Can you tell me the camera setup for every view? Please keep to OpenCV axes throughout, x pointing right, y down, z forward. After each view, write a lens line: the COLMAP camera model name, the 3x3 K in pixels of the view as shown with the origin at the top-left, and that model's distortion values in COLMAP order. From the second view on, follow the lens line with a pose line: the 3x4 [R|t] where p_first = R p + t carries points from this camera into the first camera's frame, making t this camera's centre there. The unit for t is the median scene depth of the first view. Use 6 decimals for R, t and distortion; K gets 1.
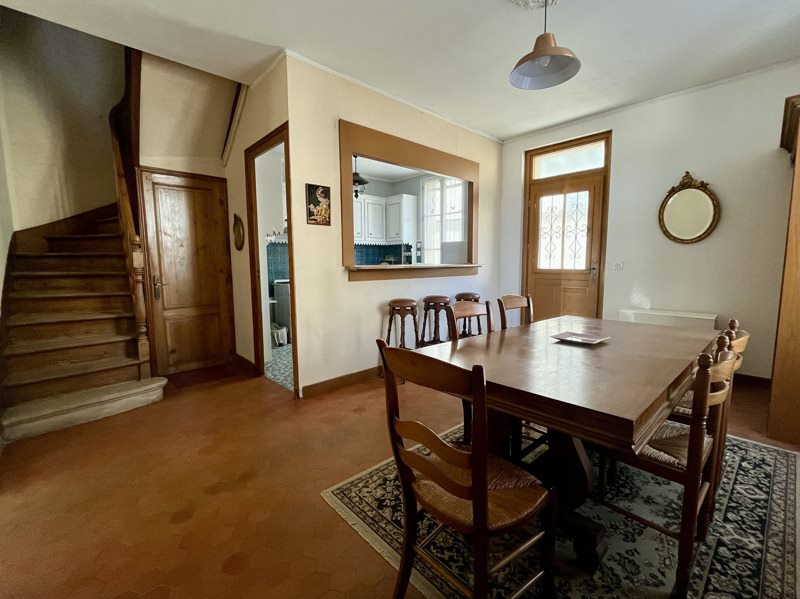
lens RADIAL K [[352.0, 0, 399.8], [0, 352.0, 300.6], [0, 0, 1]] dist [0.000171, -0.000015]
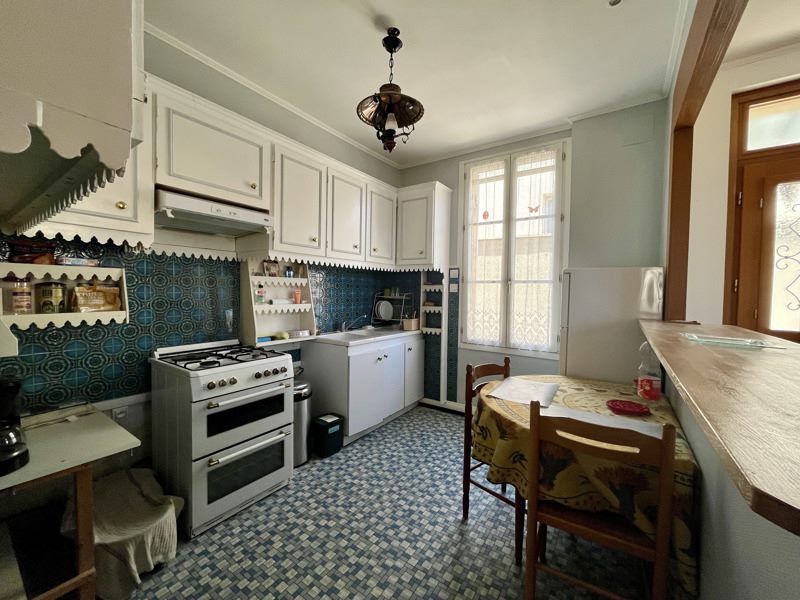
lens RADIAL K [[320.4, 0, 399.2], [0, 320.4, 299.6], [0, 0, 1]] dist [-0.002103, -0.000106]
pose [[0.976149, 0.019159, 0.216253, -0.150838], [-0.001064, 0.996509, -0.083484, -0.072784], [-0.217097, 0.081263, 0.972762, 0.523098]]
